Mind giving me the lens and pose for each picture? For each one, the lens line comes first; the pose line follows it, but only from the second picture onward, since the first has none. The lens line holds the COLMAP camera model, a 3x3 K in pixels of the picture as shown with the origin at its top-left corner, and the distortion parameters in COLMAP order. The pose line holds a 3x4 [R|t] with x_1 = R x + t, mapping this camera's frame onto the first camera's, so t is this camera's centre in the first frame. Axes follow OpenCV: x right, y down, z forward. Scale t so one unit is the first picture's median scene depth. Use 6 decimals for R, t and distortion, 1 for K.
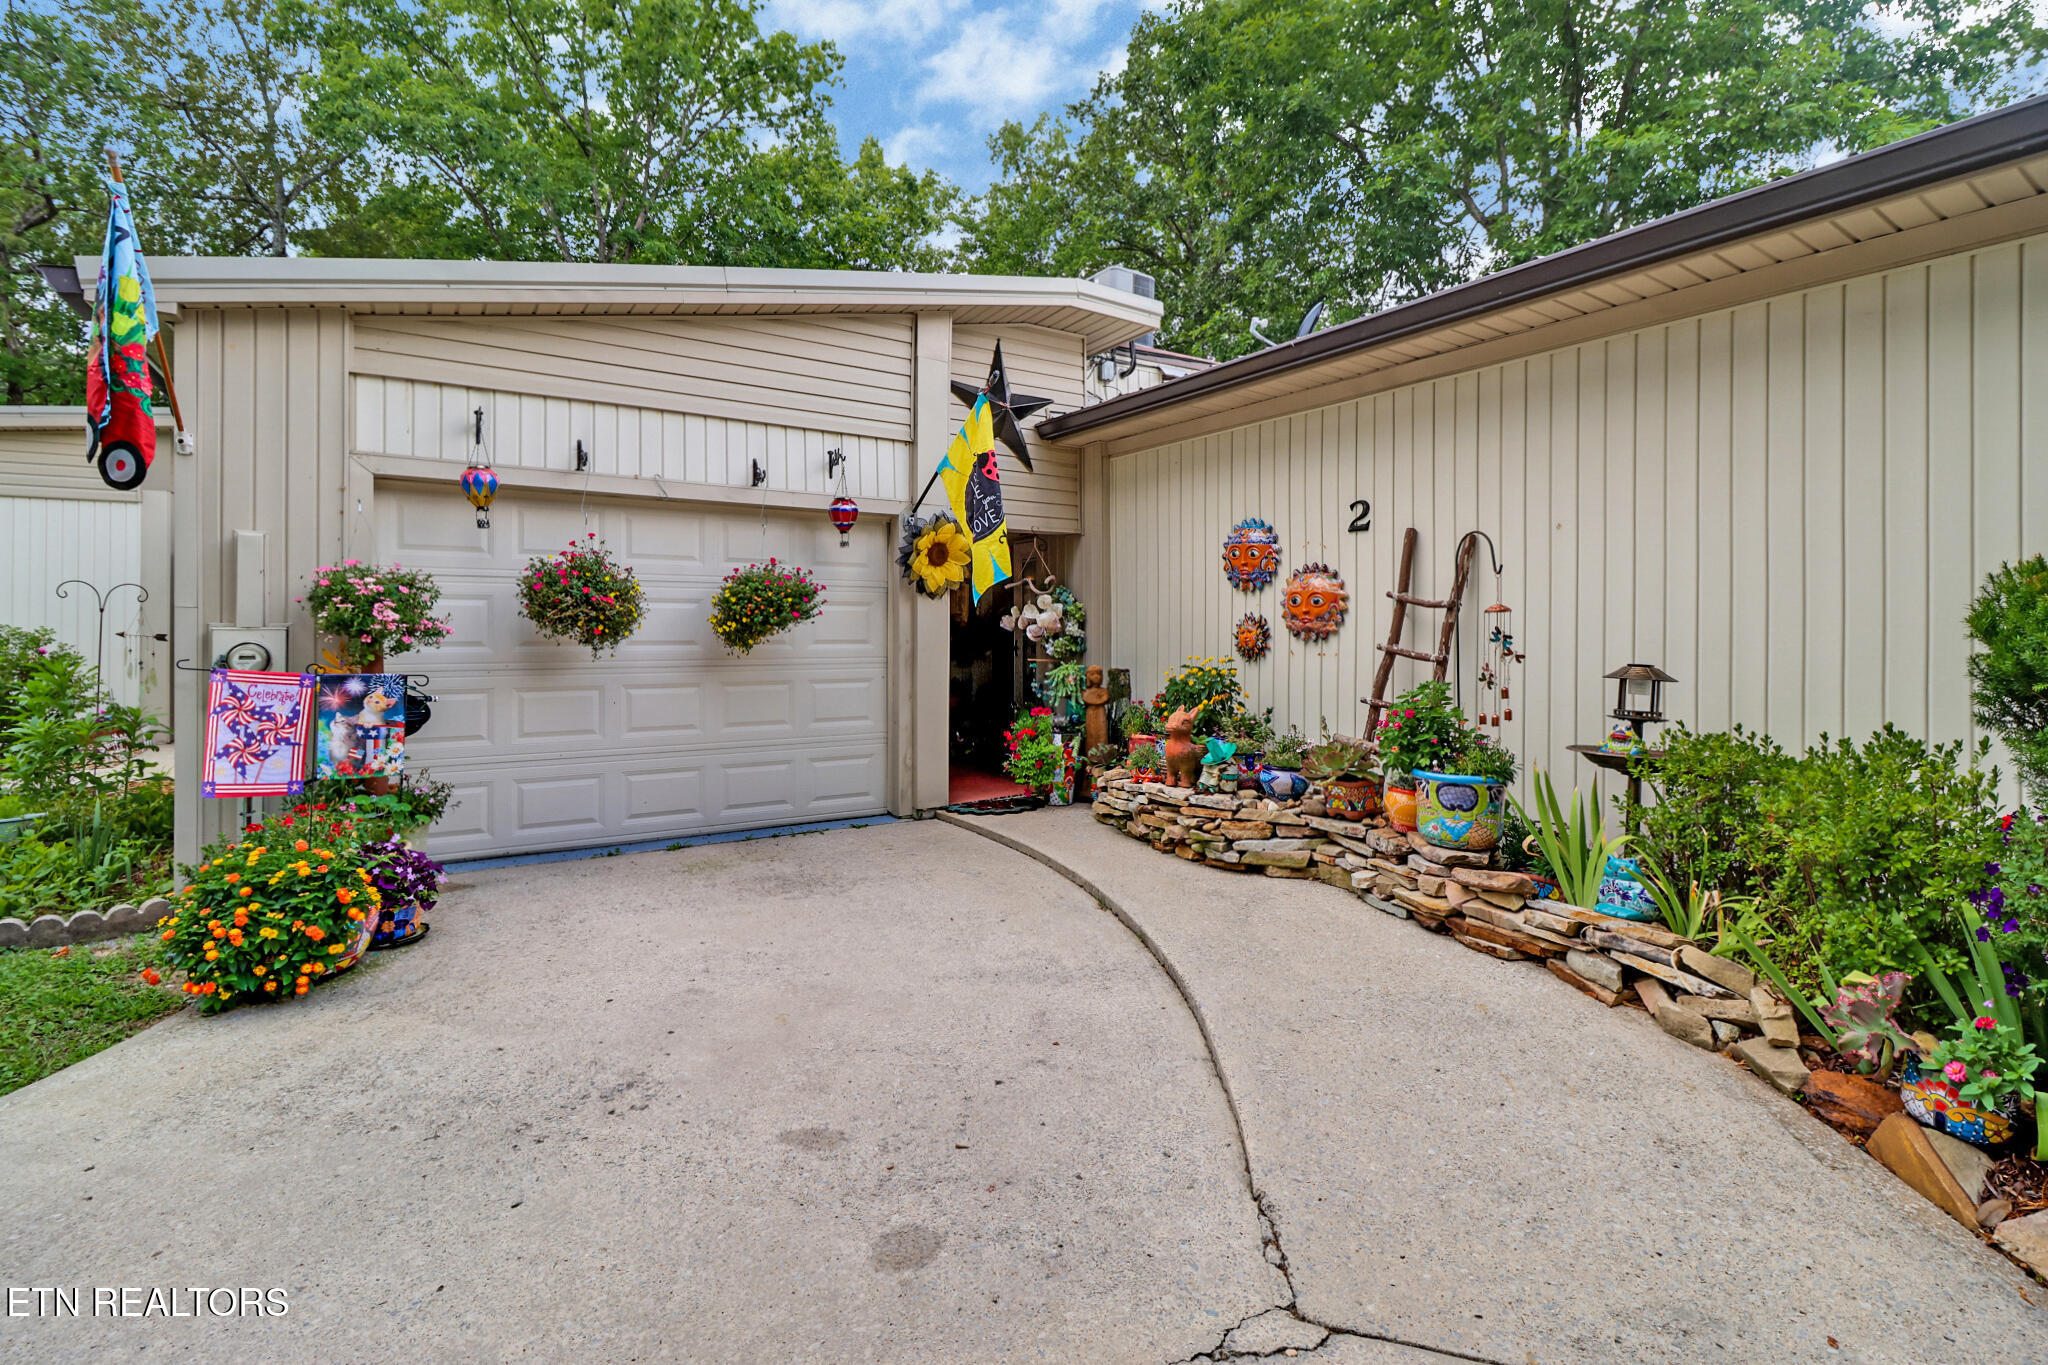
lens RADIAL K [[971.9, 0, 1033.0], [0, 971.9, 648.5], [0, 0, 1]] dist [0.018530, 0.000165]
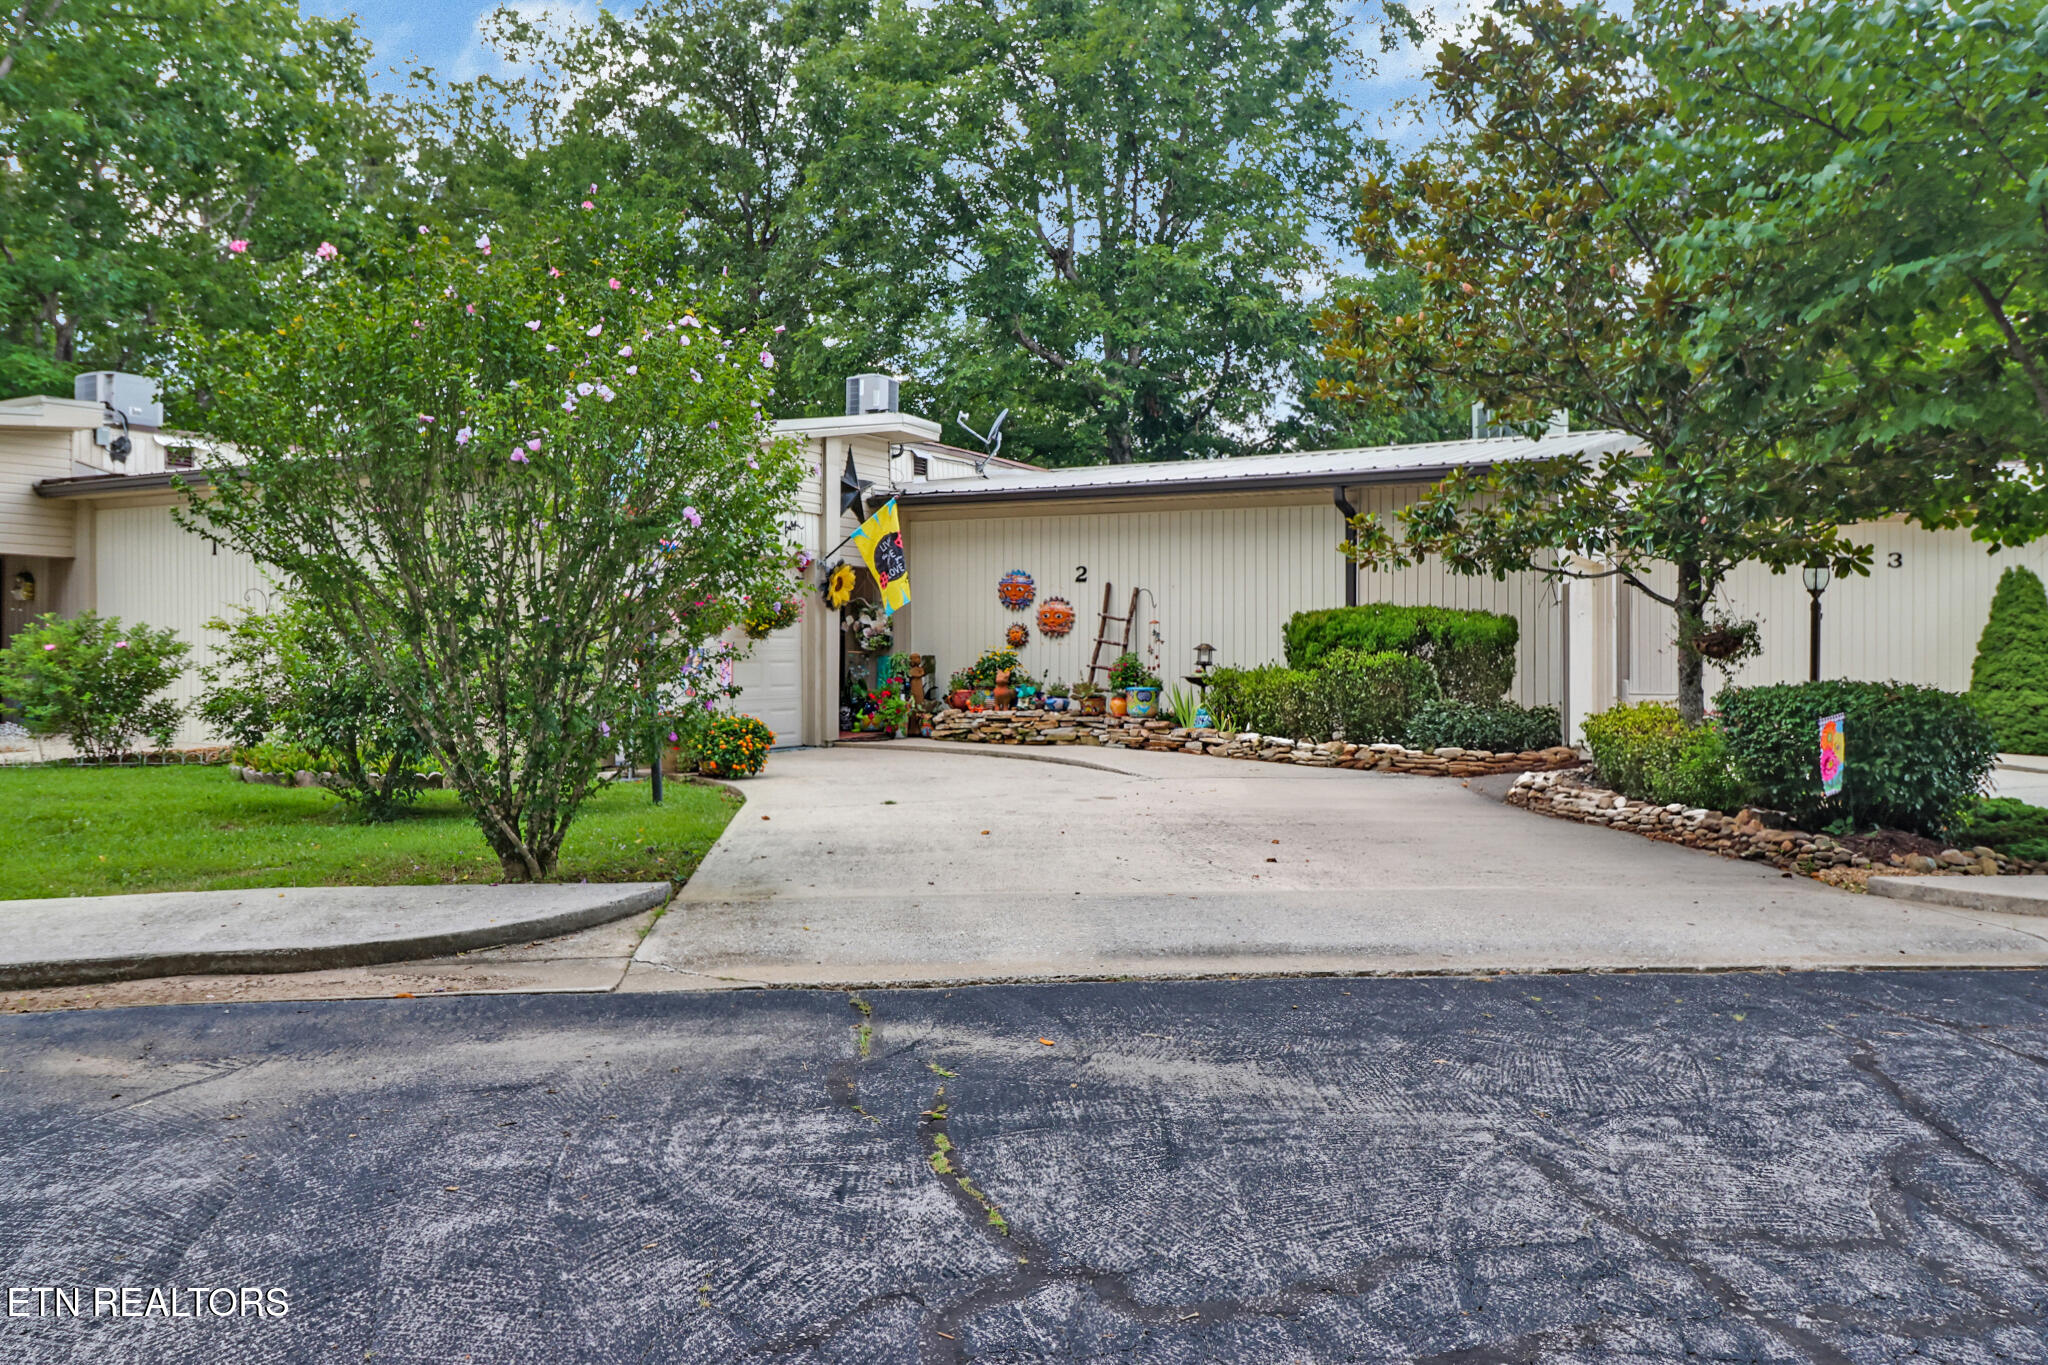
lens RADIAL K [[1509.2, 0, 1024.0], [0, 1509.2, 682.5], [0, 0, 1]] dist [0.001574, 0.000002]
pose [[0.891515, -0.006191, 0.452949, -1.267609], [0.004380, 0.999978, 0.005048, 0.075138], [-0.452970, -0.002516, 0.891522, -1.839335]]
